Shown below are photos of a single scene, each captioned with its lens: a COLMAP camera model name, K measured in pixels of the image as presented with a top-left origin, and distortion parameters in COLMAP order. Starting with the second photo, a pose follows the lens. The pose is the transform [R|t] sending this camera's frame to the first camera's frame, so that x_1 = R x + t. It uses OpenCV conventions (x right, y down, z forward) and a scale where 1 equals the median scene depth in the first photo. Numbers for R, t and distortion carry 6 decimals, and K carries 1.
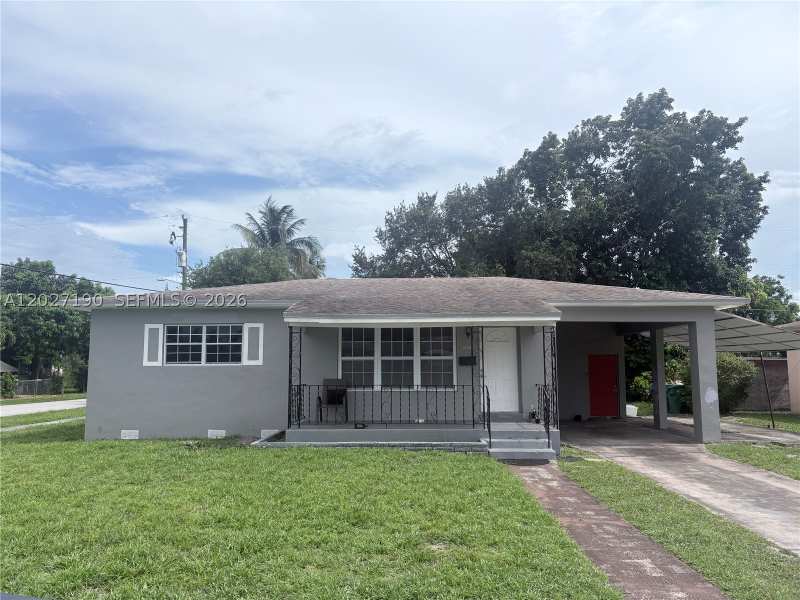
lens RADIAL K [[600.0, 0, 400.0], [0, 600.0, 300.0], [0, 0, 1]] dist [0.007655, 0.006357]
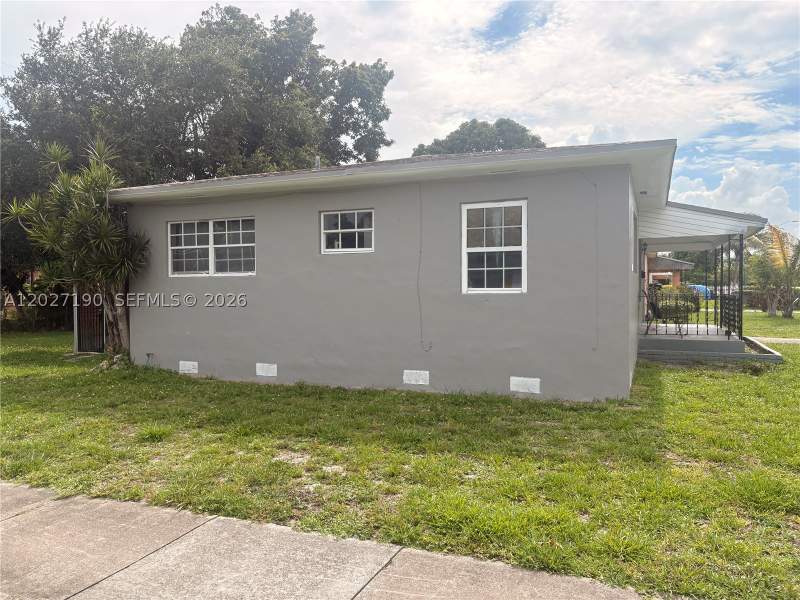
lens RADIAL K [[600.0, 0, 400.0], [0, 600.0, 300.0], [0, 0, 1]] dist [0.007655, 0.006357]
pose [[0.387029, -0.018244, 0.921887, -0.971654], [-0.105261, 0.992394, 0.063831, 0.063600], [-0.916040, -0.121744, 0.382164, 0.455884]]
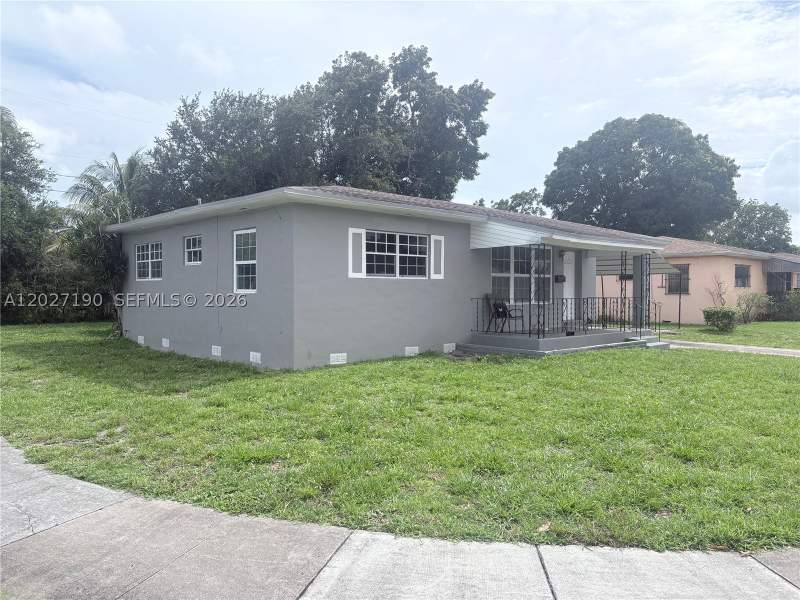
lens RADIAL K [[596.7, 0, 400.0], [0, 596.7, 300.0], [0, 0, 1]] dist [-0.000808, -0.001109]
pose [[0.723021, -0.005895, 0.690801, -0.943822], [-0.087339, 0.991160, 0.099871, 0.050985], [-0.685283, -0.132543, 0.716114, 0.348869]]
